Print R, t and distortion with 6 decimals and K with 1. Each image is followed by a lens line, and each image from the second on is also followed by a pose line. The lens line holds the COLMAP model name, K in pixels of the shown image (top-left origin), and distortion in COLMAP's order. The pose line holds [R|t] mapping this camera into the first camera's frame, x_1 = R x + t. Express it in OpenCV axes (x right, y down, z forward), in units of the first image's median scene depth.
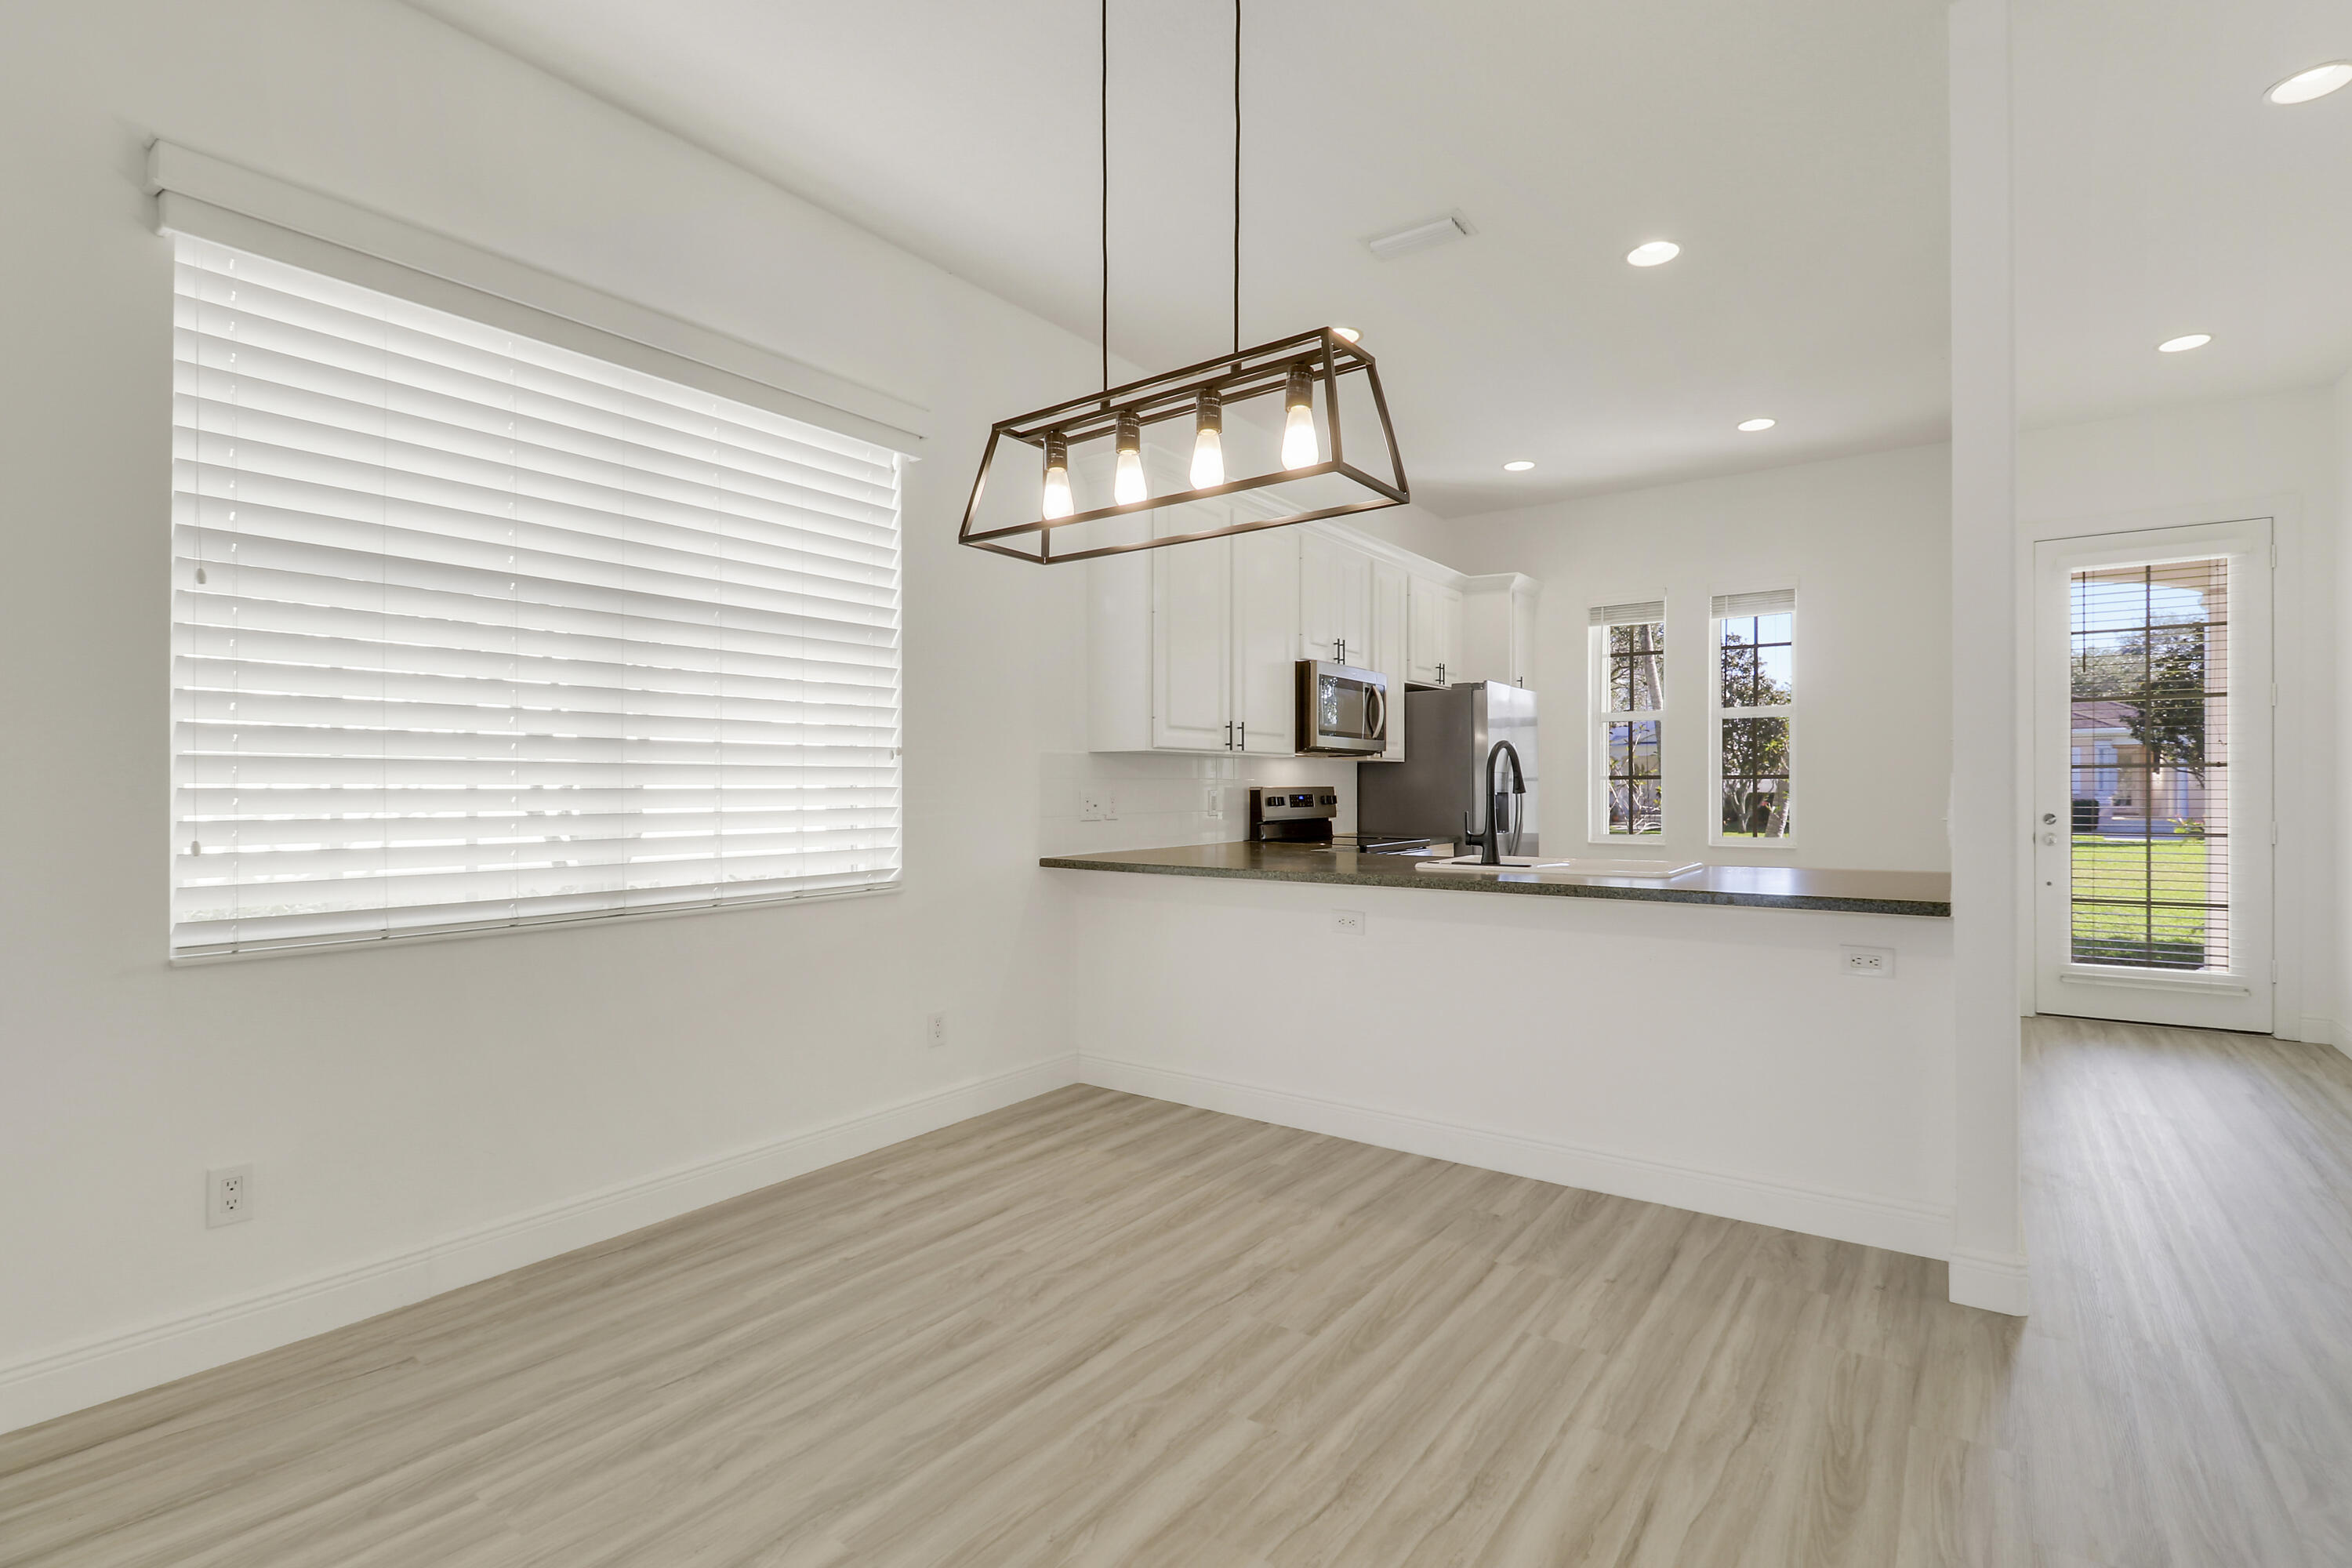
lens RADIAL K [[1096.8, 0, 1191.4], [0, 1096.8, 780.6], [0, 0, 1]] dist [-0.007548, -0.002064]
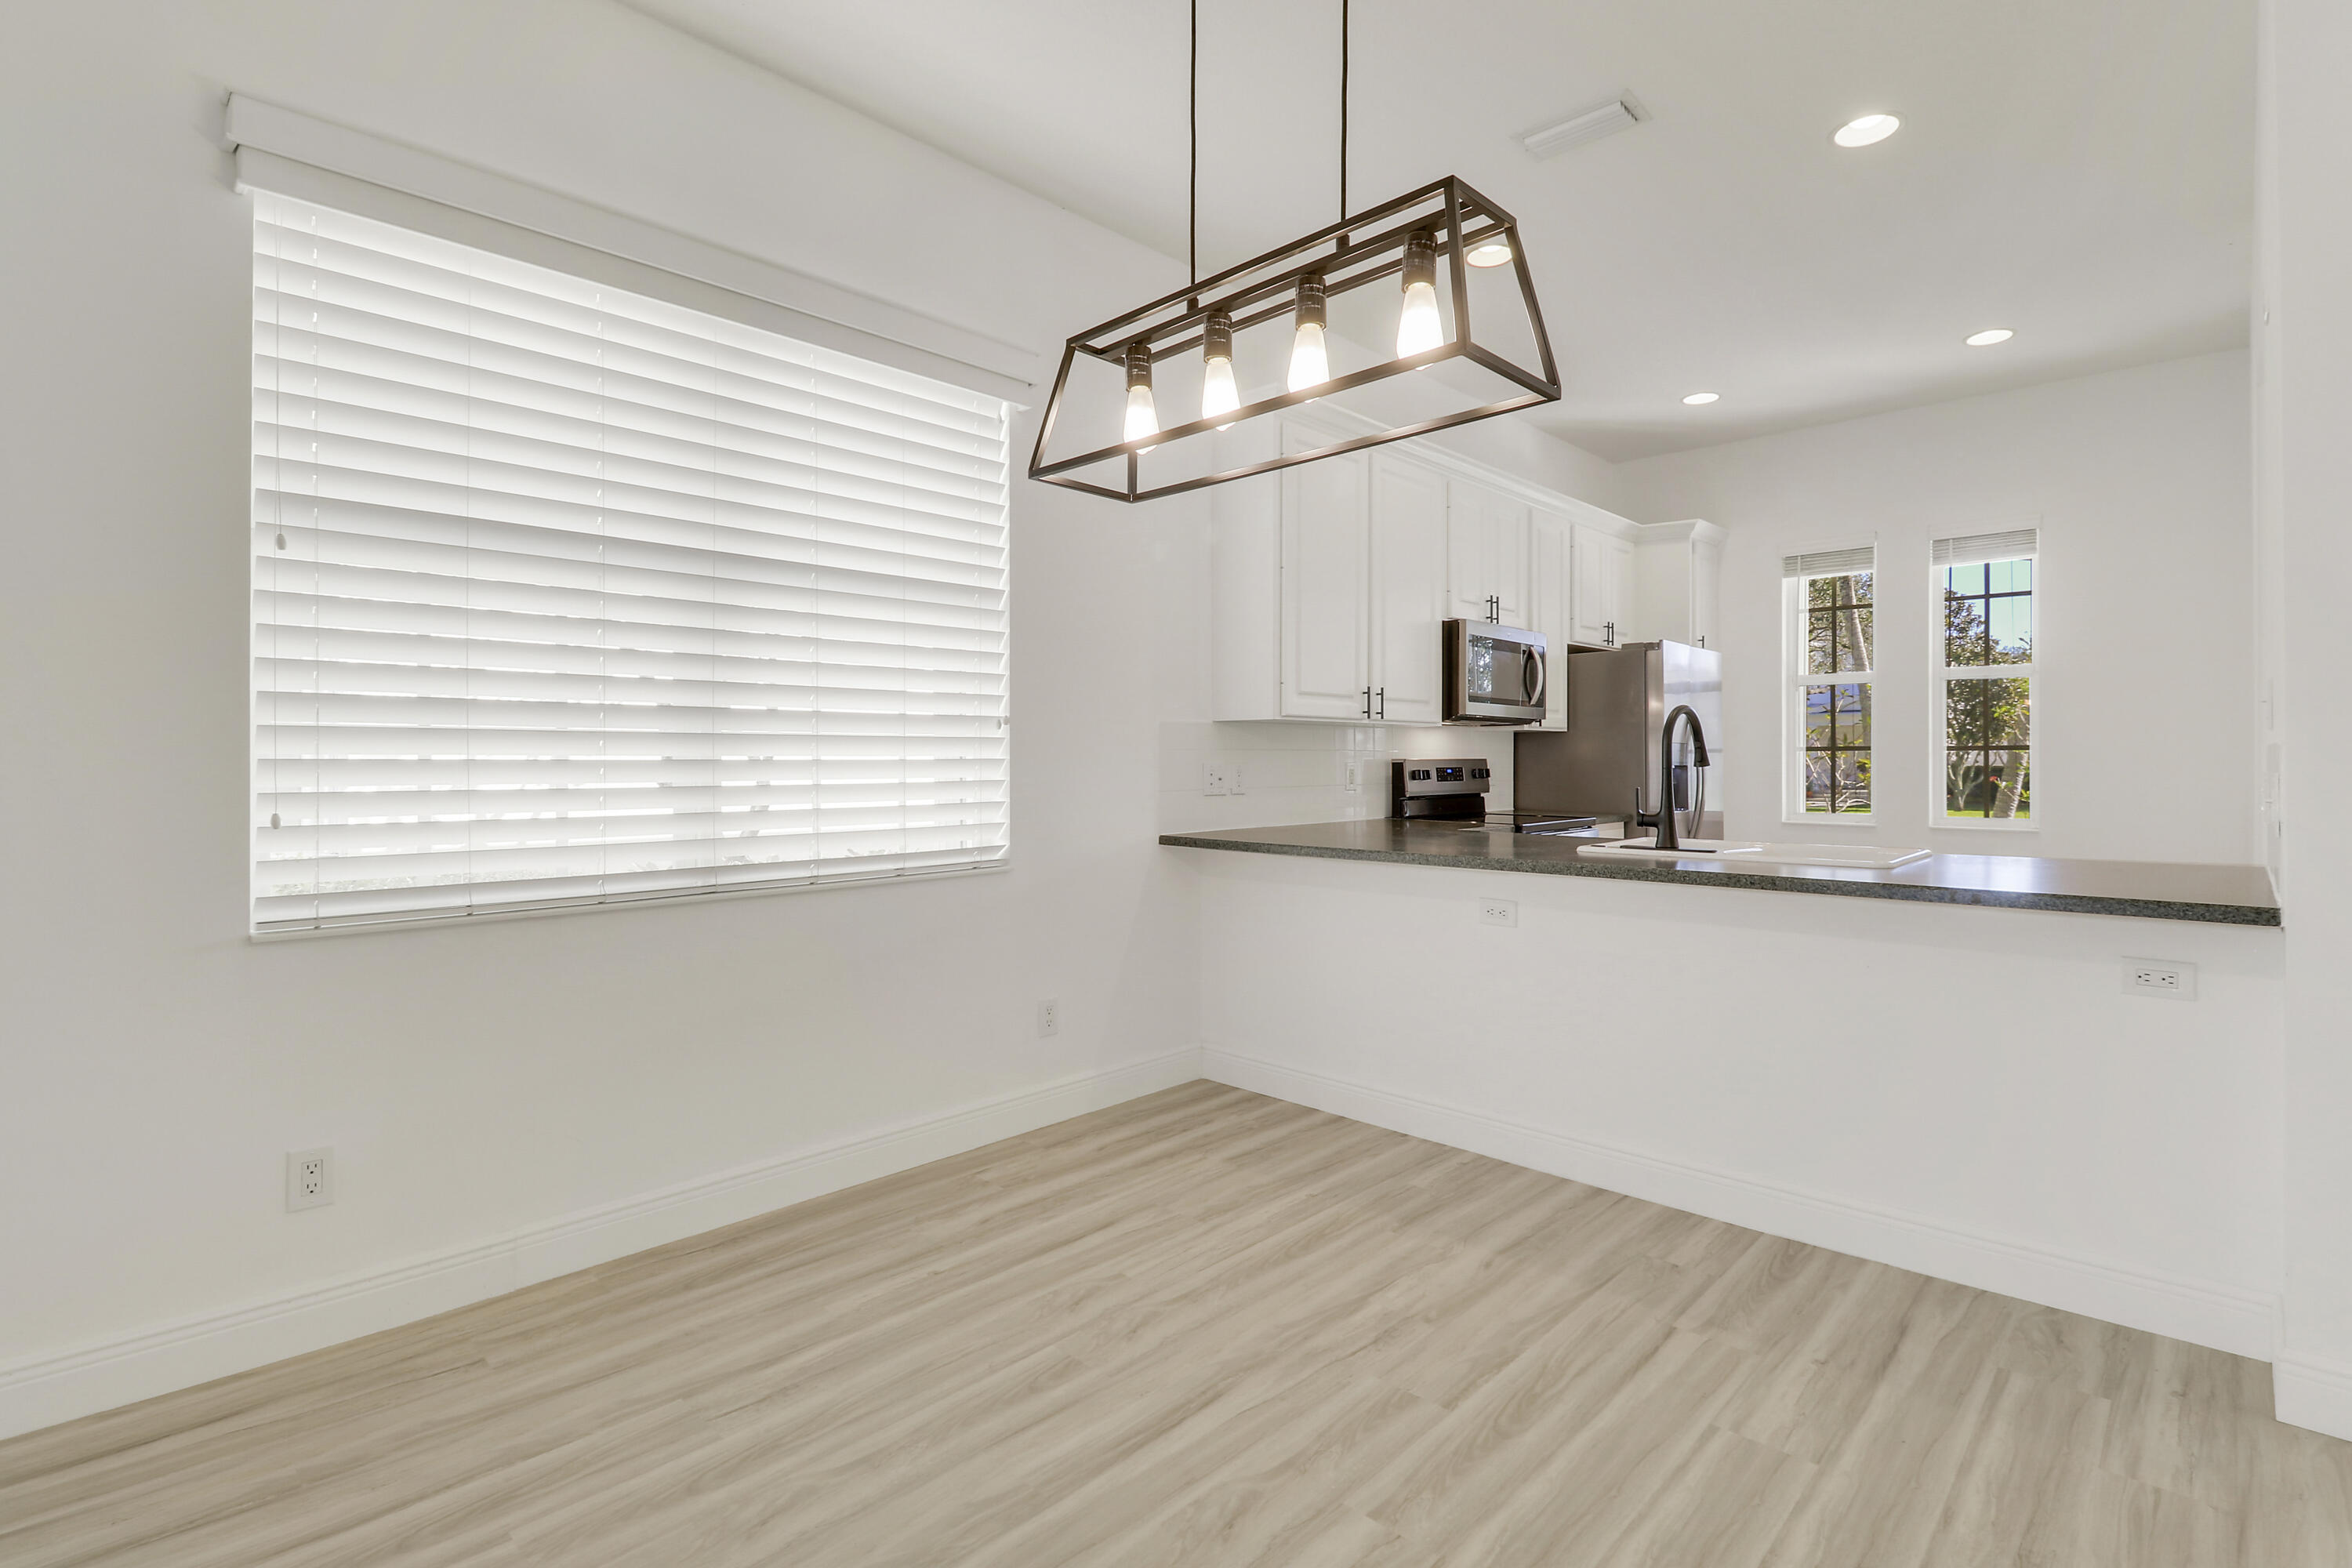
lens RADIAL K [[1115.6, 0, 1193.5], [0, 1115.6, 750.6], [0, 0, 1]] dist [0.003706, -0.011323]
pose [[0.991158, 0.001739, -0.132678, 0.021373], [-0.001633, 0.999998, 0.000912, -0.002723], [0.132680, -0.000687, 0.991159, 0.089459]]
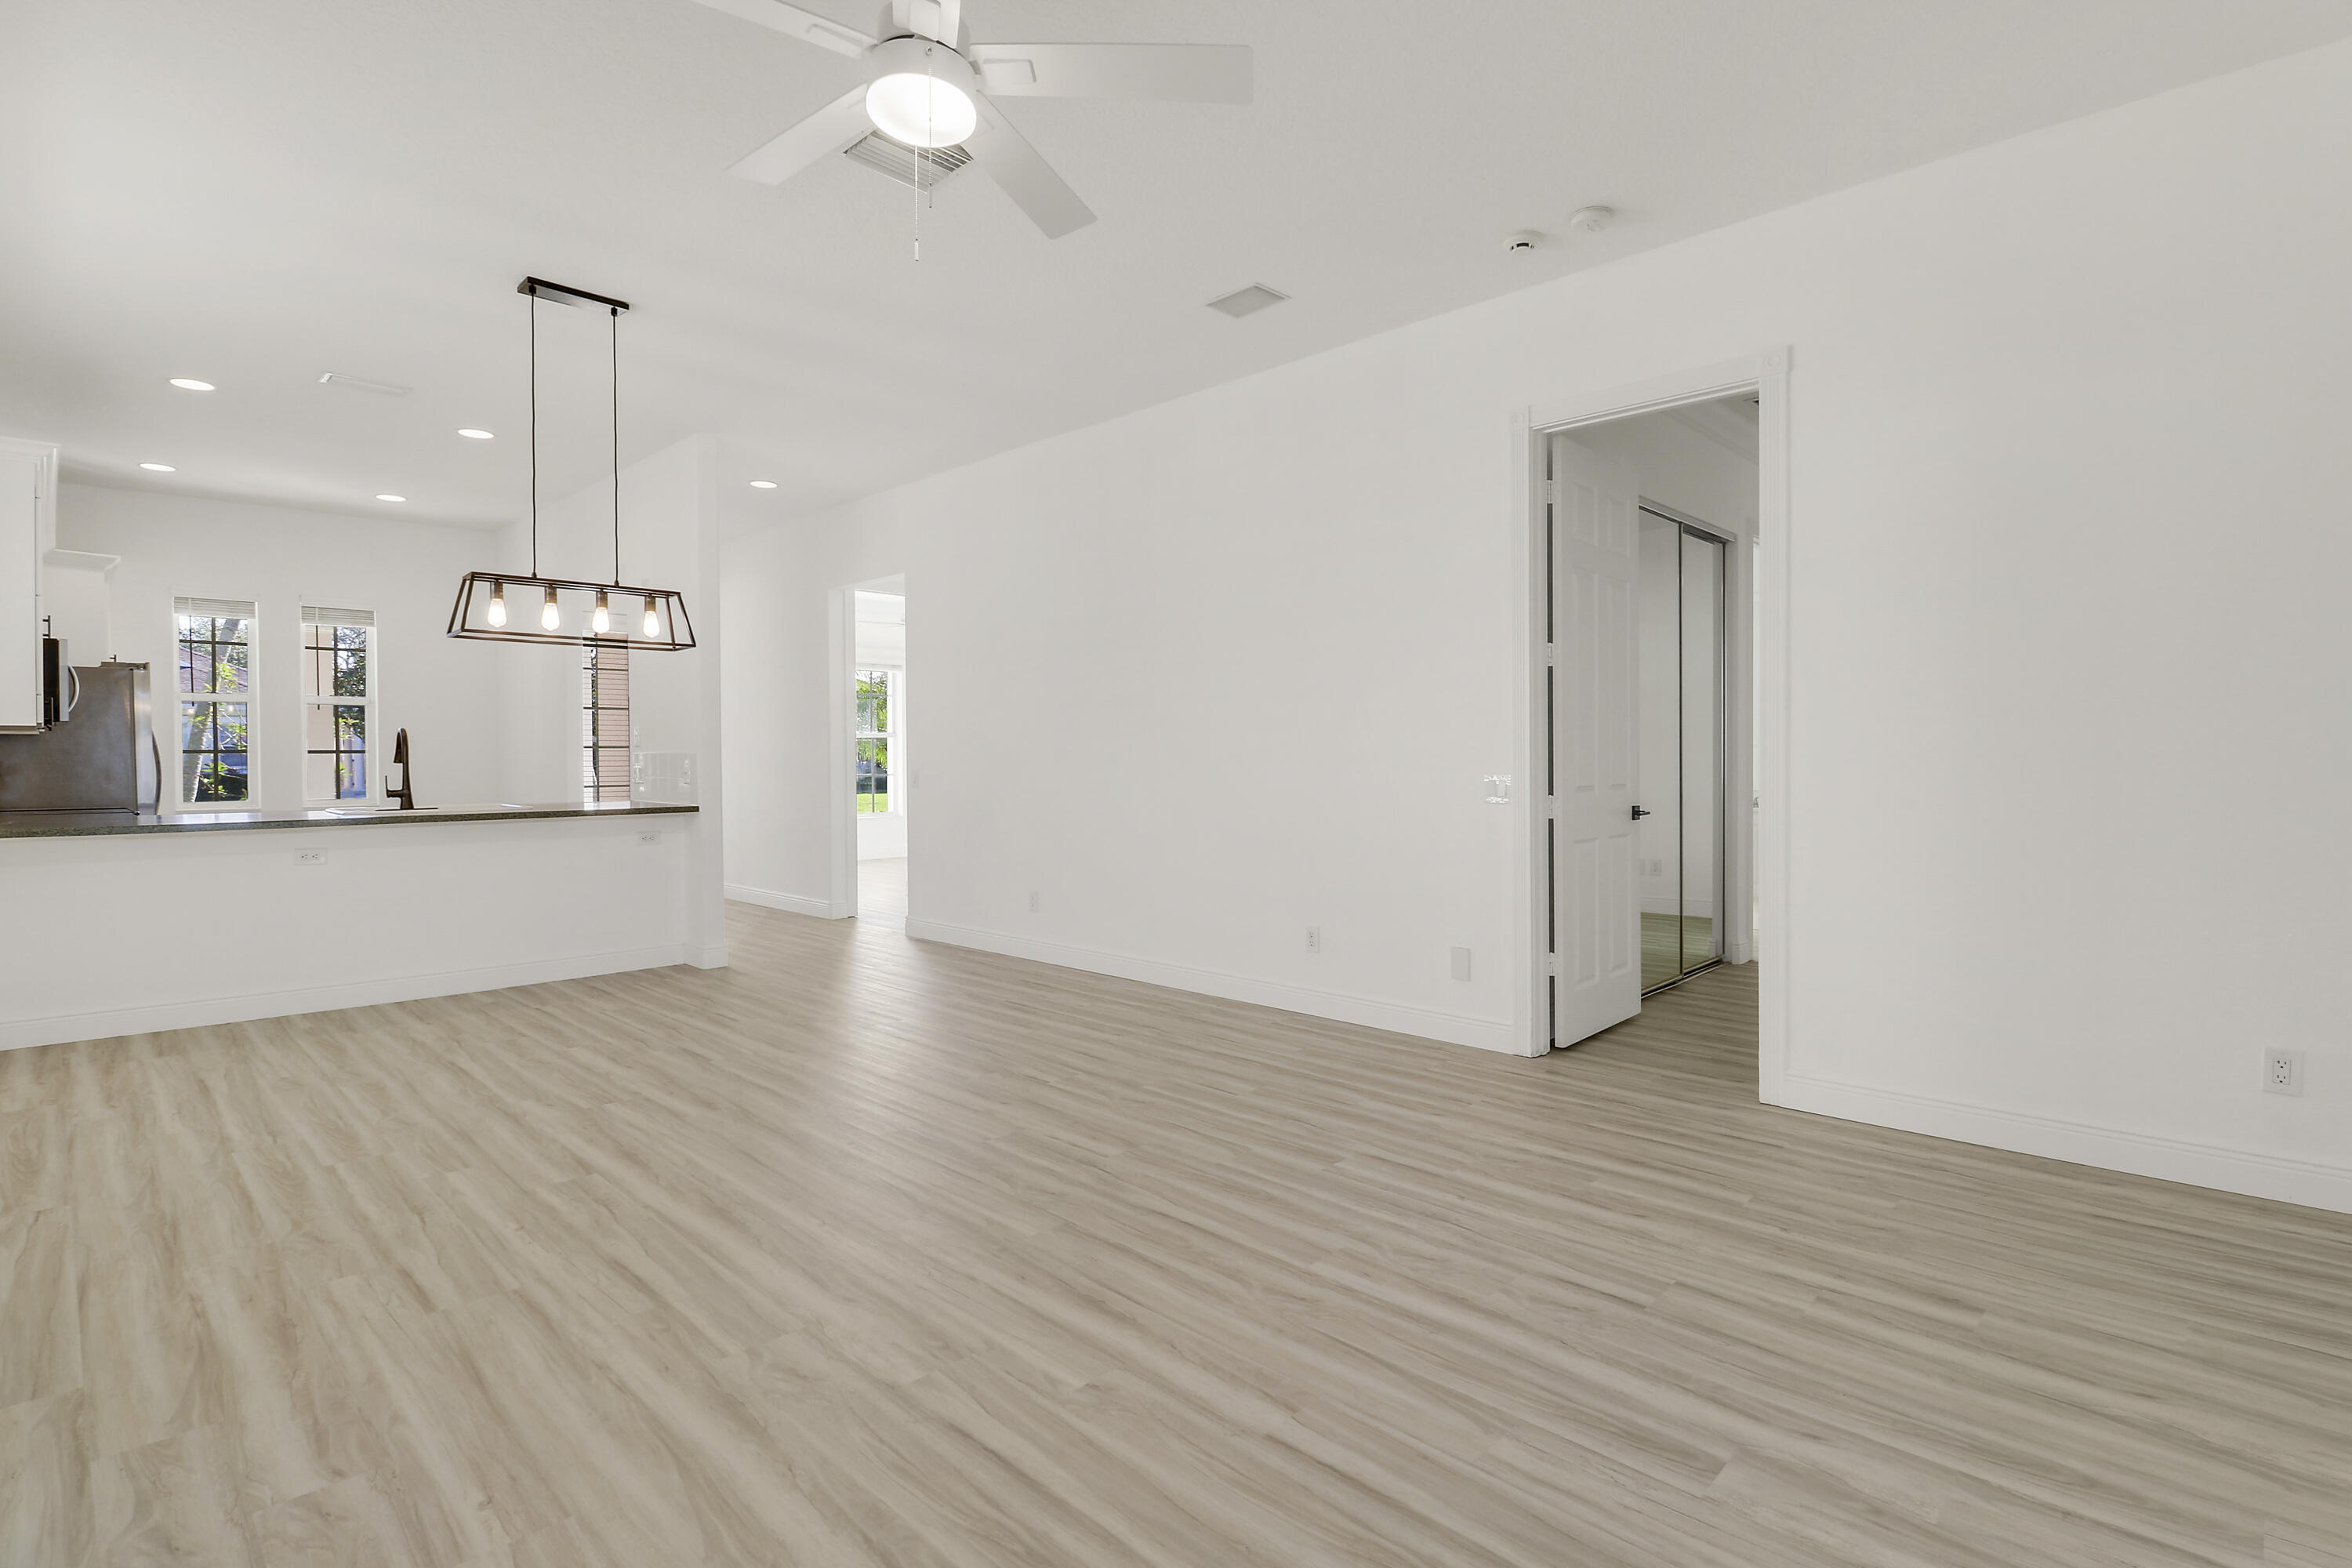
lens RADIAL K [[1115.6, 0, 1240.9], [0, 1115.6, 765.5], [0, 0, 1]] dist [0.003706, -0.011323]
pose [[0.114977, -0.007126, 0.993343, -1.314646], [-0.003306, 0.999966, 0.007556, -0.000365], [-0.993363, -0.004152, 0.114950, -0.380868]]
